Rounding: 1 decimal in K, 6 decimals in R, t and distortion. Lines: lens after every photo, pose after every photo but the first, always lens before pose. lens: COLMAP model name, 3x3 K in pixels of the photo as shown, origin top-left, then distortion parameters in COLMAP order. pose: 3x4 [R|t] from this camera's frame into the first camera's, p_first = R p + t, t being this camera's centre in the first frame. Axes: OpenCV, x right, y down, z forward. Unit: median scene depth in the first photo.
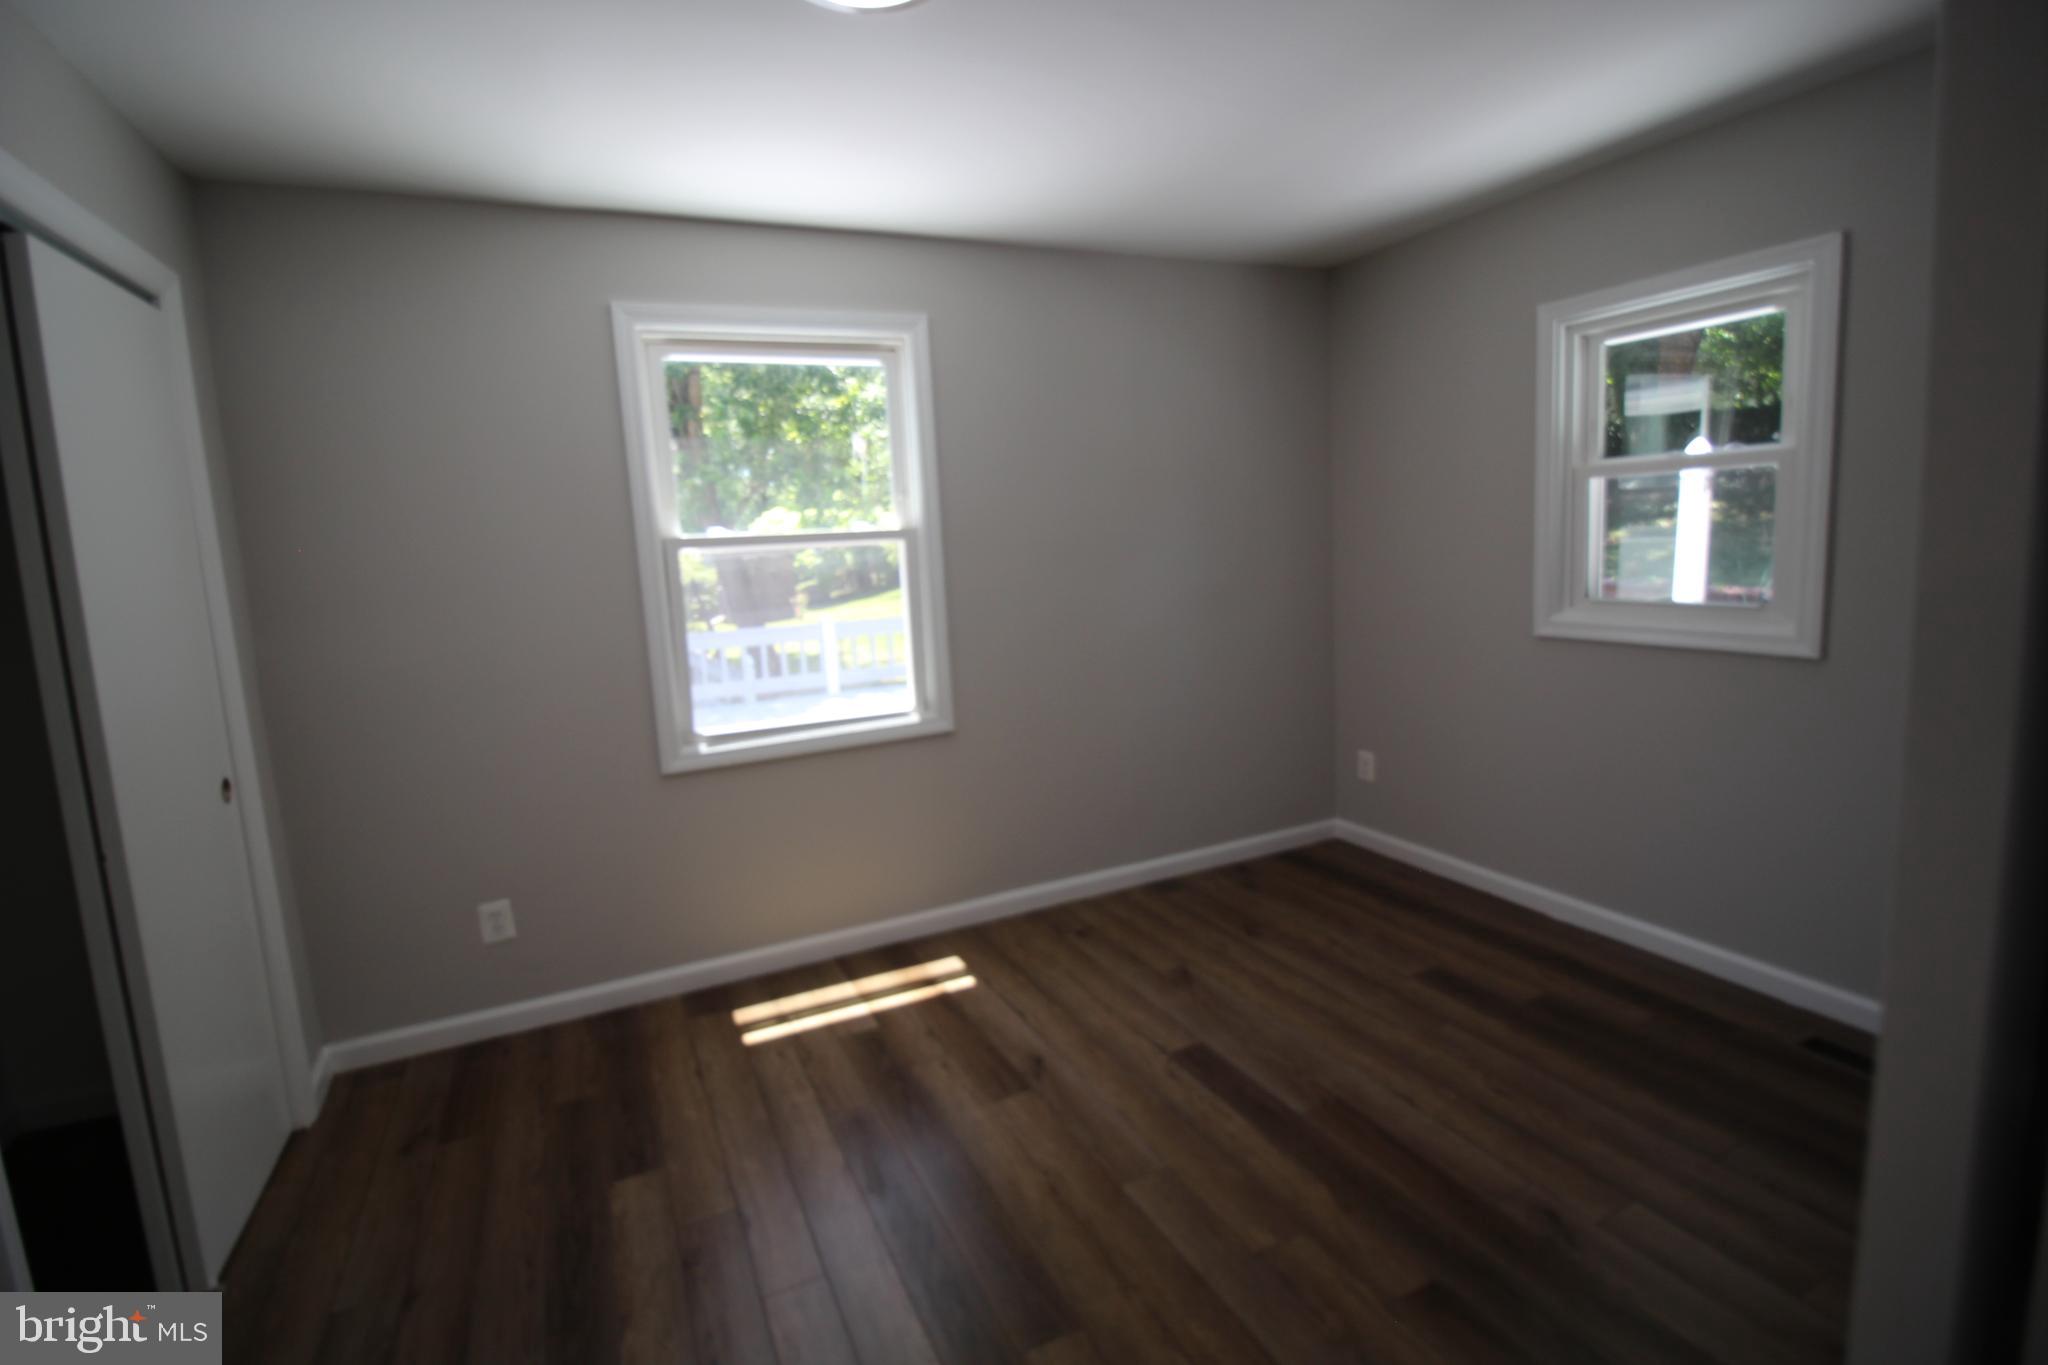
lens RADIAL K [[943.8, 0, 1019.5], [0, 943.8, 662.9], [0, 0, 1]] dist [0.004416, -0.015445]
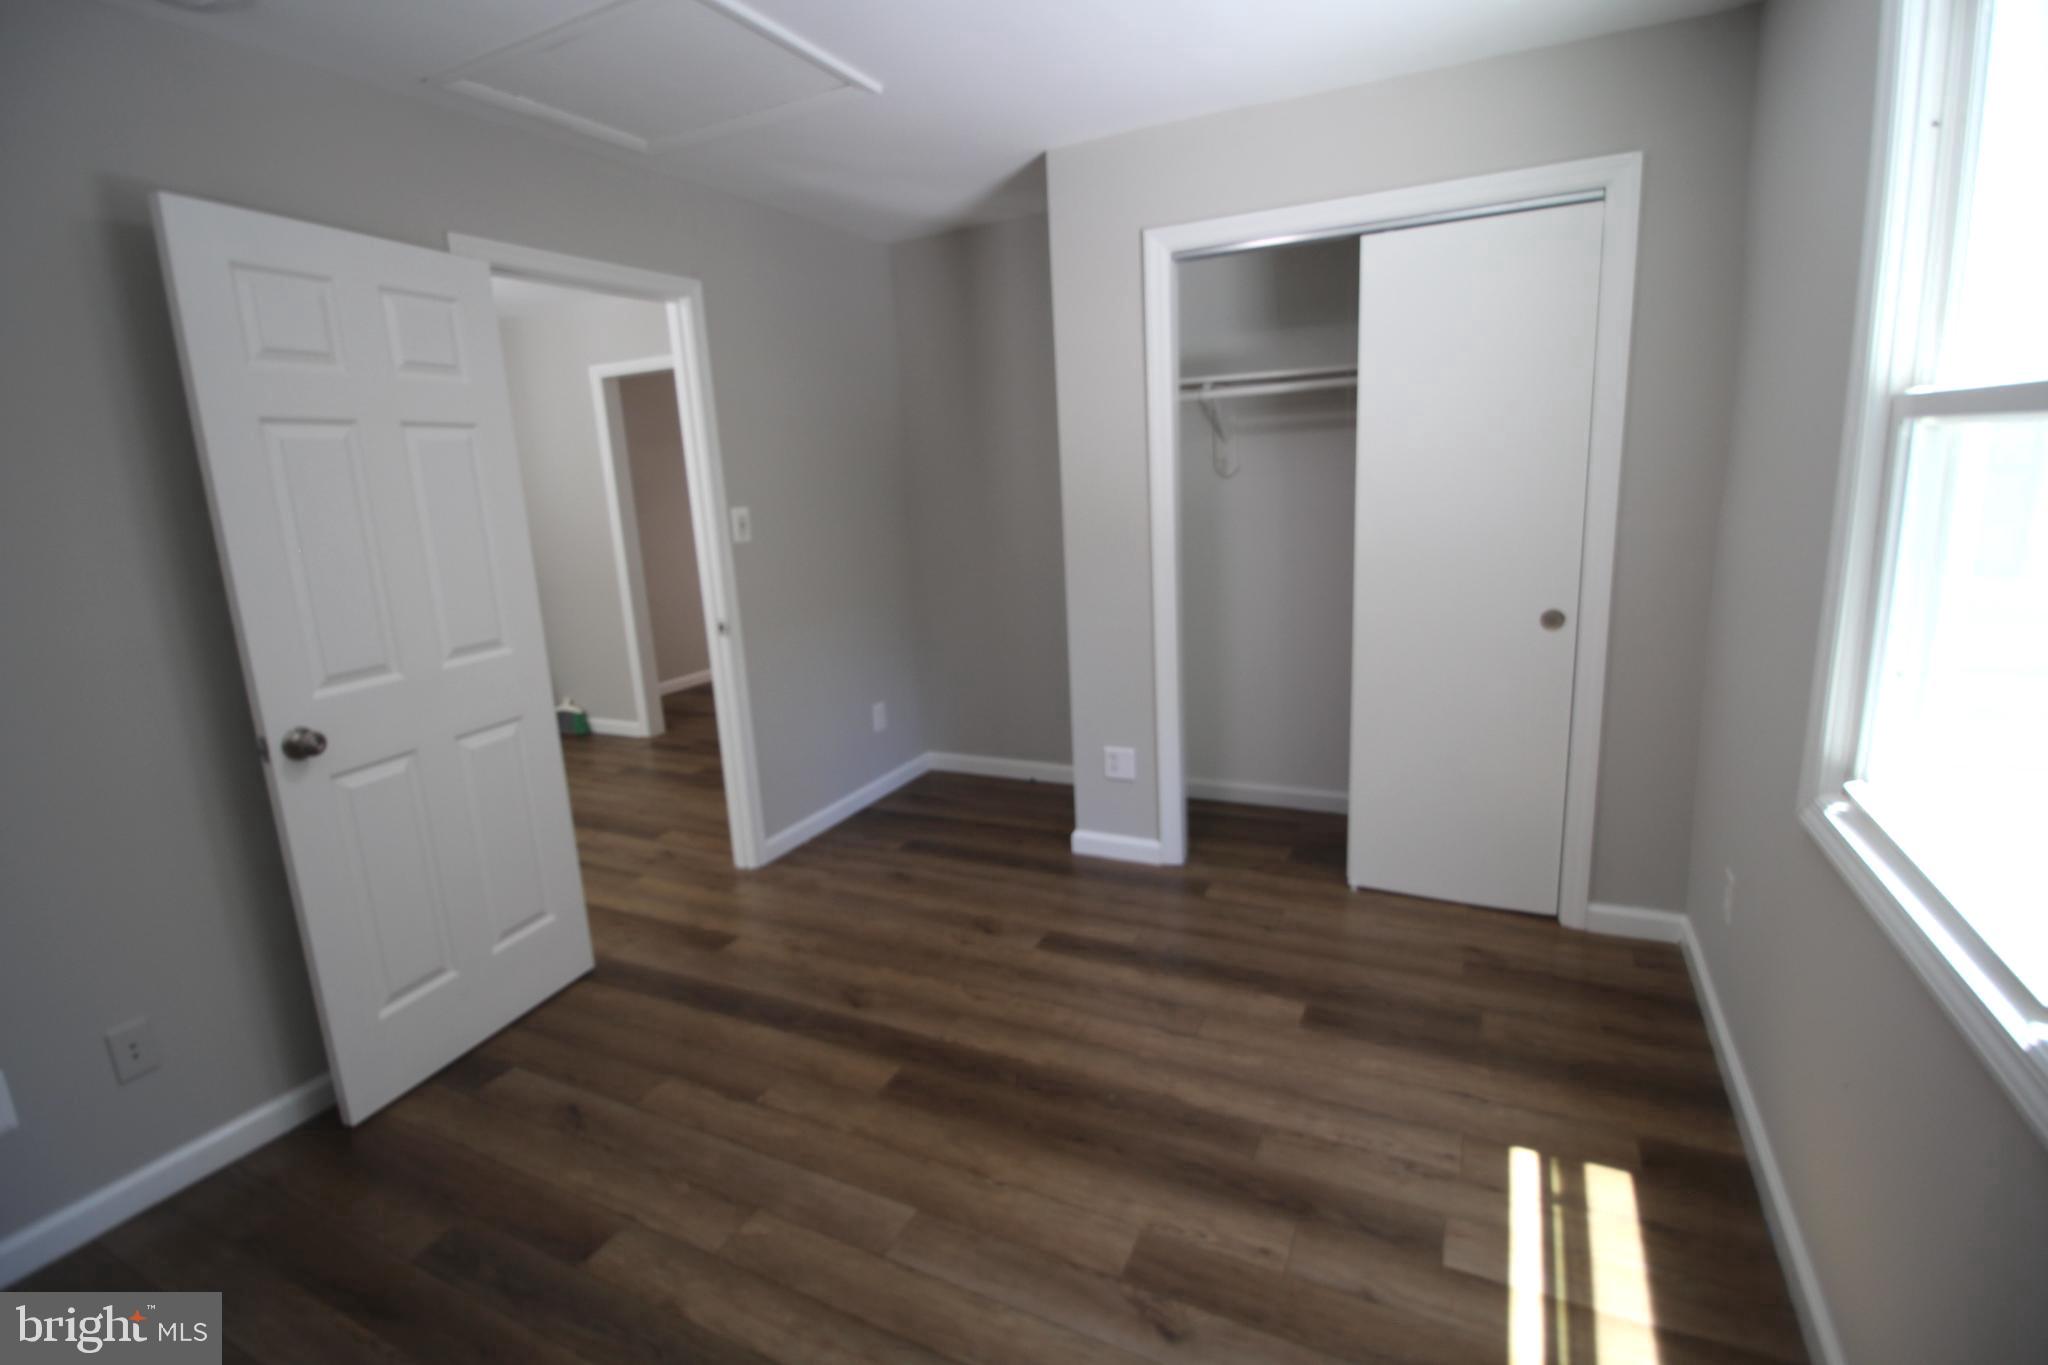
lens RADIAL K [[943.8, 0, 1019.5], [0, 943.8, 662.9], [0, 0, 1]] dist [0.004416, -0.015445]
pose [[-0.785140, 0.212903, -0.581573, 0.413536], [0.010895, 0.943657, 0.330747, -0.222663], [0.619222, 0.253346, -0.743223, 1.481368]]
